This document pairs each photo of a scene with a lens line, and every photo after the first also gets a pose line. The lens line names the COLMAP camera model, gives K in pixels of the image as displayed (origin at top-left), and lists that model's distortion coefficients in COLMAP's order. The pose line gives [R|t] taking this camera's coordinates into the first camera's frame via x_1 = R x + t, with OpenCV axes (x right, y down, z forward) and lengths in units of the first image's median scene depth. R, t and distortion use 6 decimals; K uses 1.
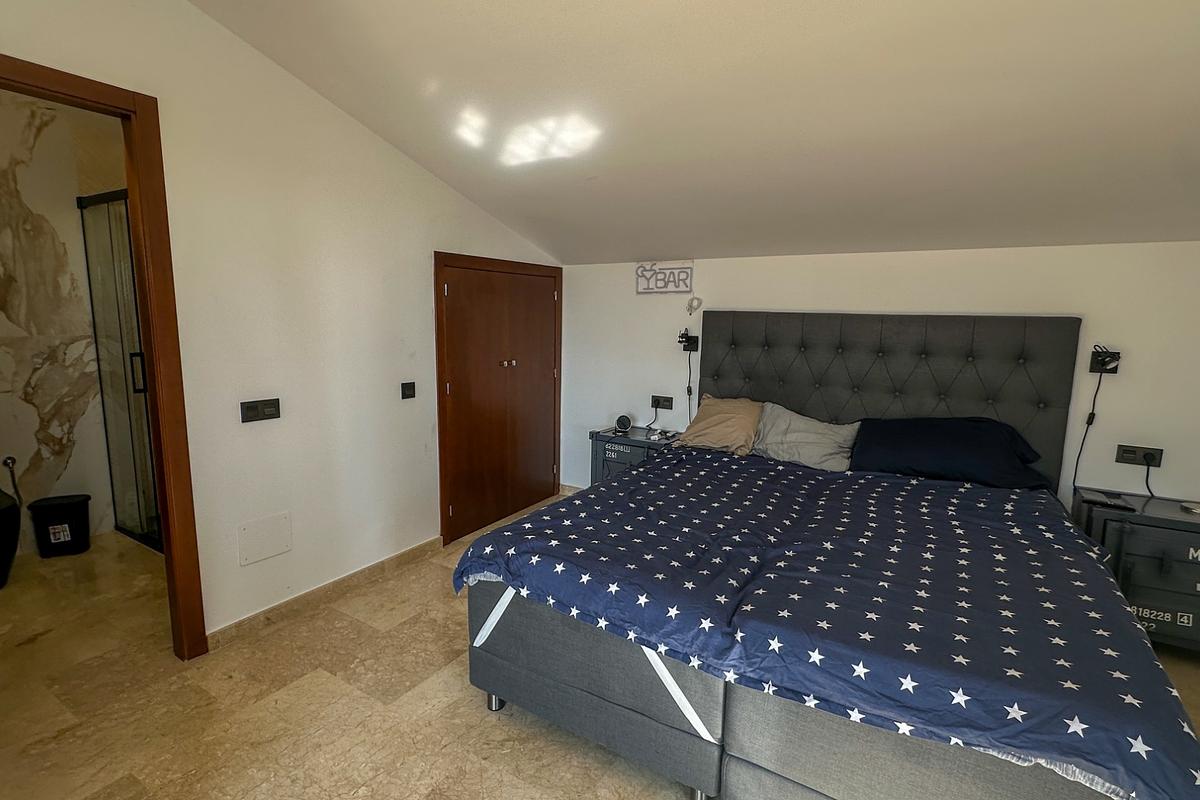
lens RADIAL K [[563.3, 0, 595.5], [0, 563.3, 402.1], [0, 0, 1]] dist [0.000369, 0.000216]
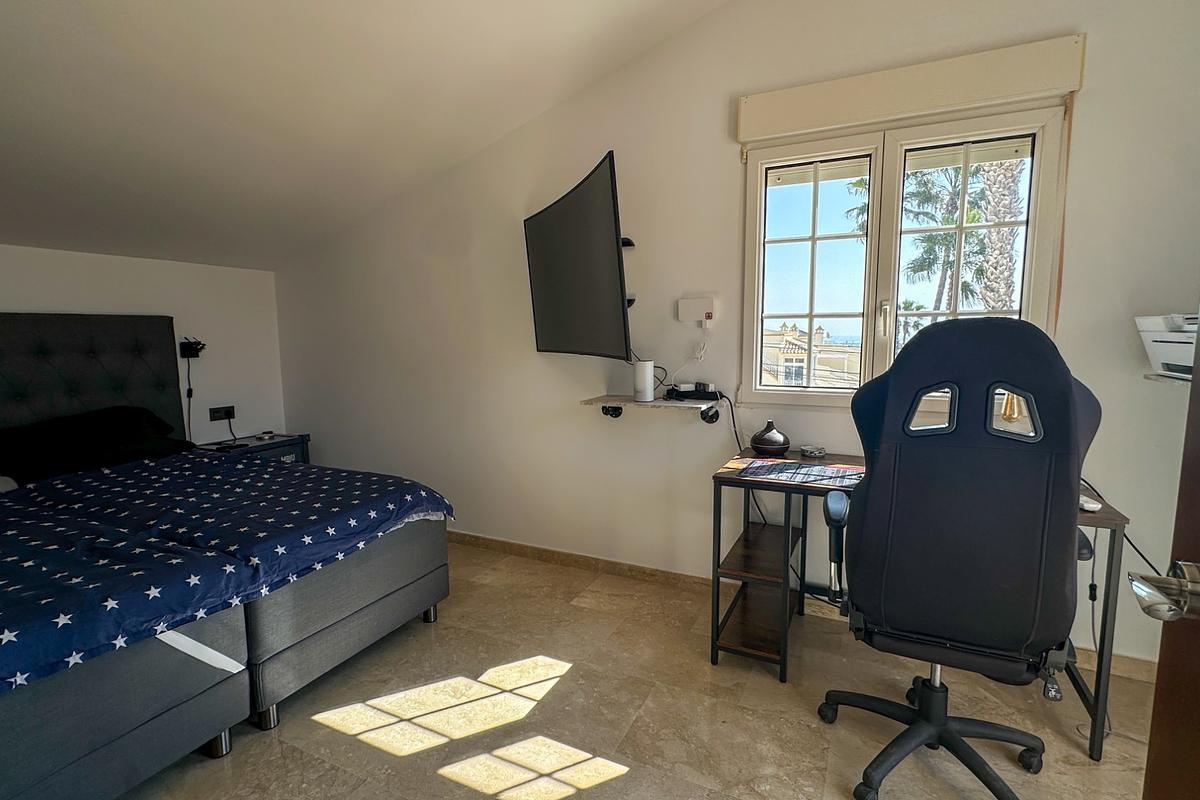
lens RADIAL K [[564.3, 0, 602.0], [0, 564.3, 397.2], [0, 0, 1]] dist [-0.001703, 0.000108]
pose [[-0.087386, -0.131383, 0.987473, -0.910896], [0.157311, 0.977007, 0.143912, 0.001384], [-0.983675, 0.167917, -0.064709, 0.240501]]
